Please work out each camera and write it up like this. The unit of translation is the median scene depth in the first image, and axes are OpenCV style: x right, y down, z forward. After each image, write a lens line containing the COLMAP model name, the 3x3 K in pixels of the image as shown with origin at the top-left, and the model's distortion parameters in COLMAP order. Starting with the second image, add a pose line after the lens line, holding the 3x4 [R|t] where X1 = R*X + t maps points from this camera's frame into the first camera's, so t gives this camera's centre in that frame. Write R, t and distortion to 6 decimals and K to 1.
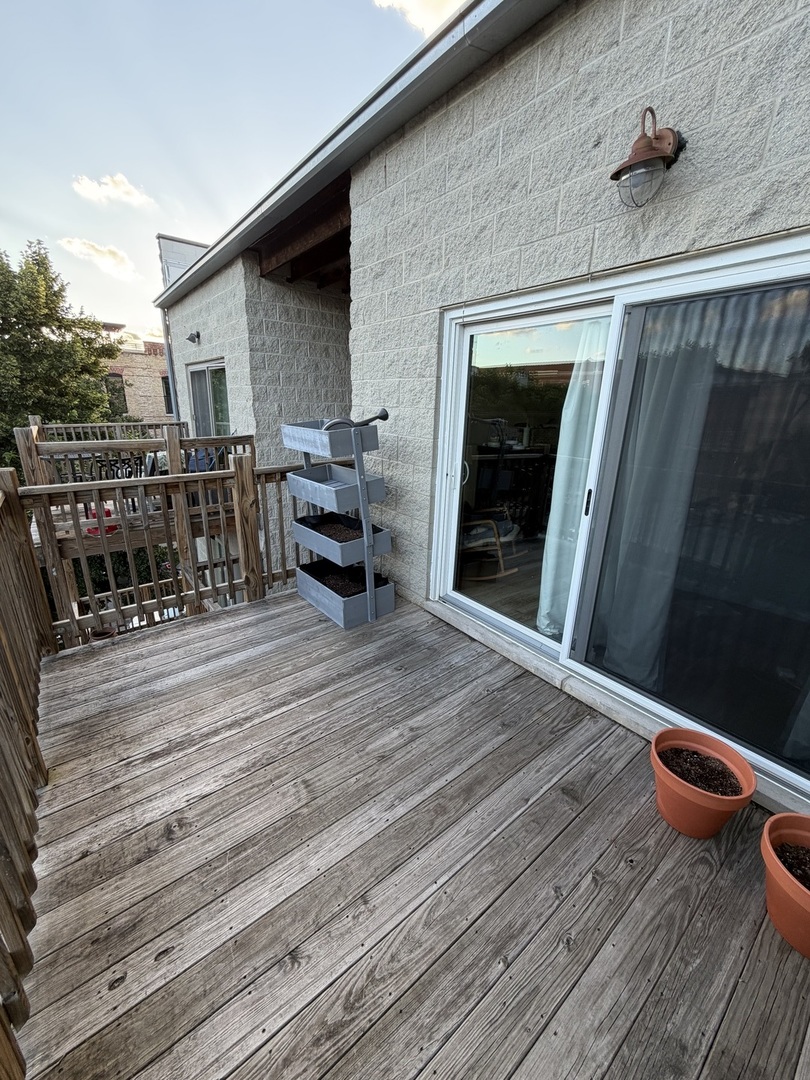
lens RADIAL K [[429.7, 0, 403.3], [0, 429.7, 540.1], [0, 0, 1]] dist [0.000261, 0.000005]
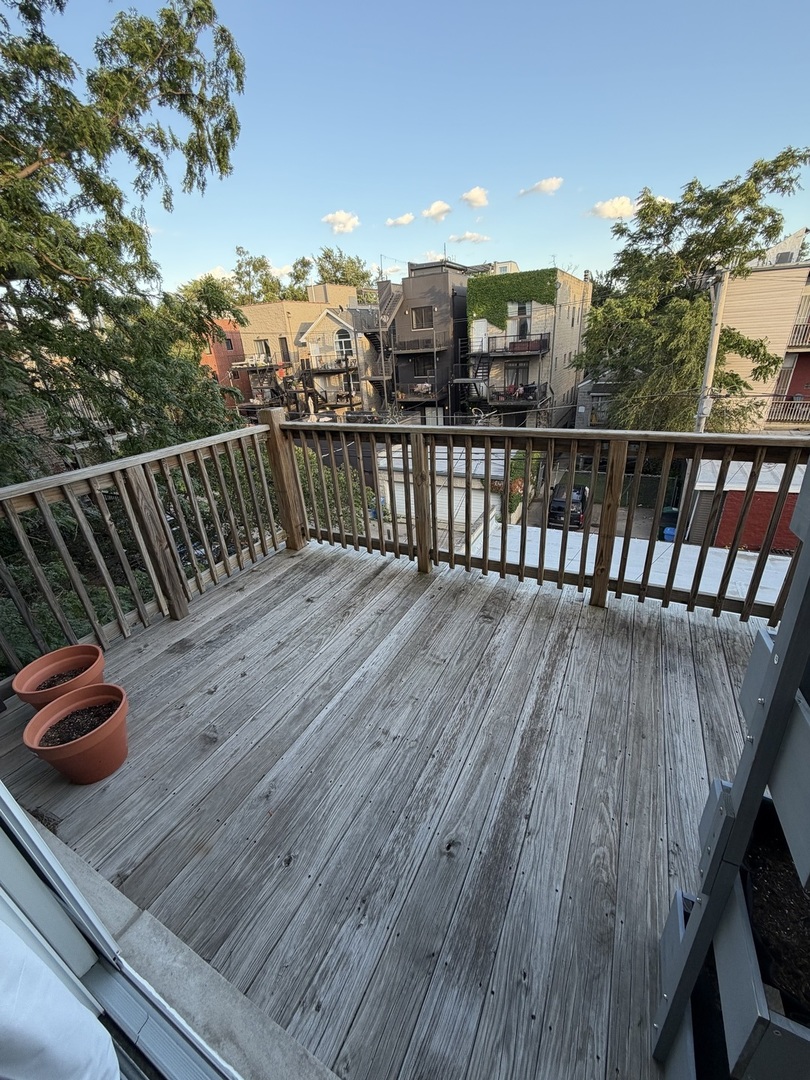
lens RADIAL K [[429.7, 0, 405.4], [0, 429.7, 541.5], [0, 0, 1]] dist [0.000261, 0.000005]
pose [[-0.907238, 0.213357, -0.362490, 0.203282], [-0.082157, 0.755316, 0.650191, -0.442312], [0.412517, 0.619659, -0.667722, 1.404119]]
